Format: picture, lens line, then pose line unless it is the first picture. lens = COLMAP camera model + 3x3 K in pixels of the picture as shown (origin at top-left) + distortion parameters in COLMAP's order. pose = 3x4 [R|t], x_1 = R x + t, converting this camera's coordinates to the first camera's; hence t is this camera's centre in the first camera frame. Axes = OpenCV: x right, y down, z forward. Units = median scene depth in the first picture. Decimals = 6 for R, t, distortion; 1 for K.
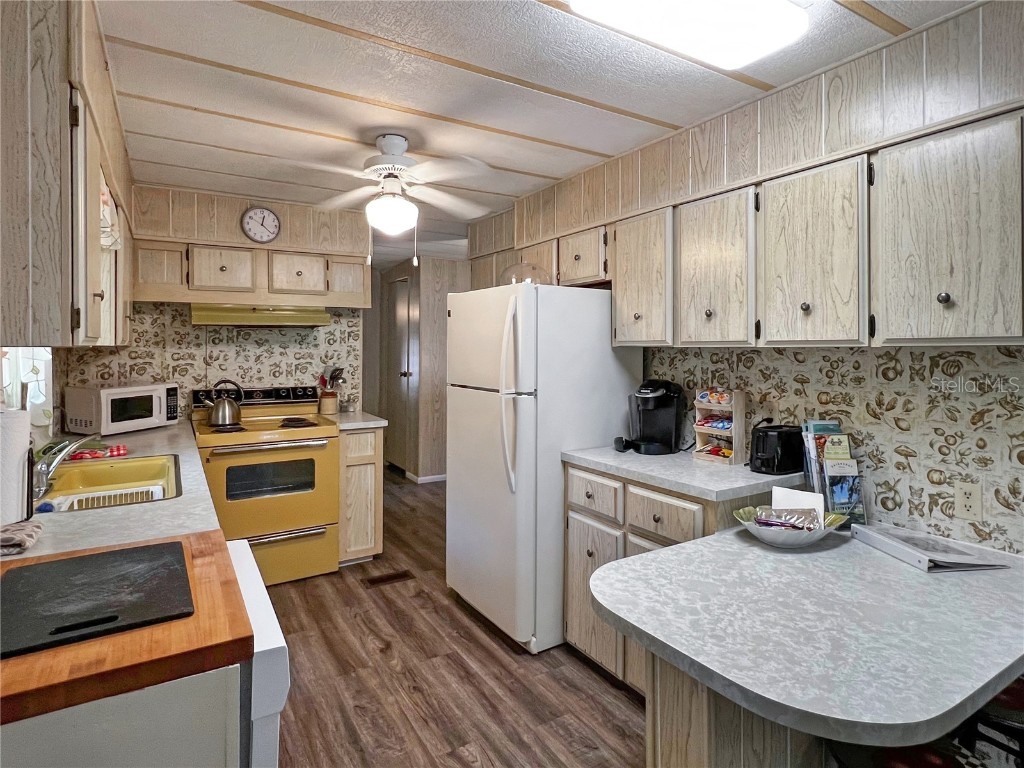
lens RADIAL K [[561.9, 0, 512.0], [0, 561.9, 346.5], [0, 0, 1]] dist [-0.000011, -0.000009]
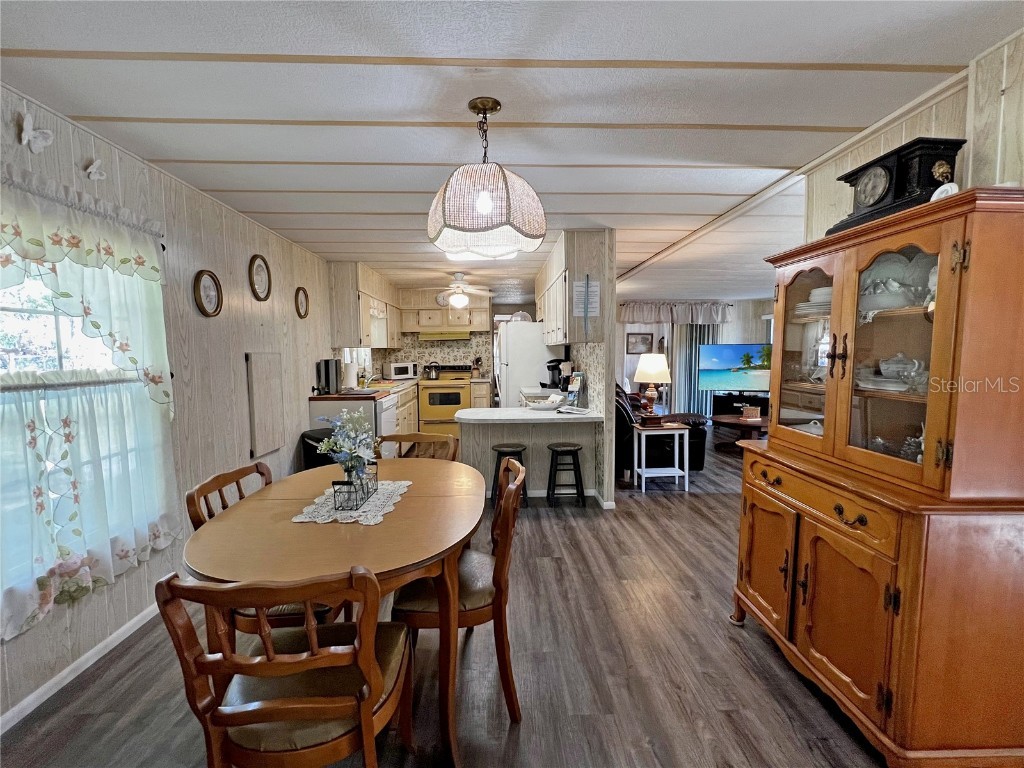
lens RADIAL K [[441.9, 0, 512.0], [0, 441.9, 384.0], [0, 0, 1]] dist [0.001332, 0.000241]
pose [[0.871428, 0.028935, -0.489669, 0.790857], [0.009780, 0.997035, 0.076321, 0.011427], [0.490426, -0.071297, 0.868562, -0.580819]]
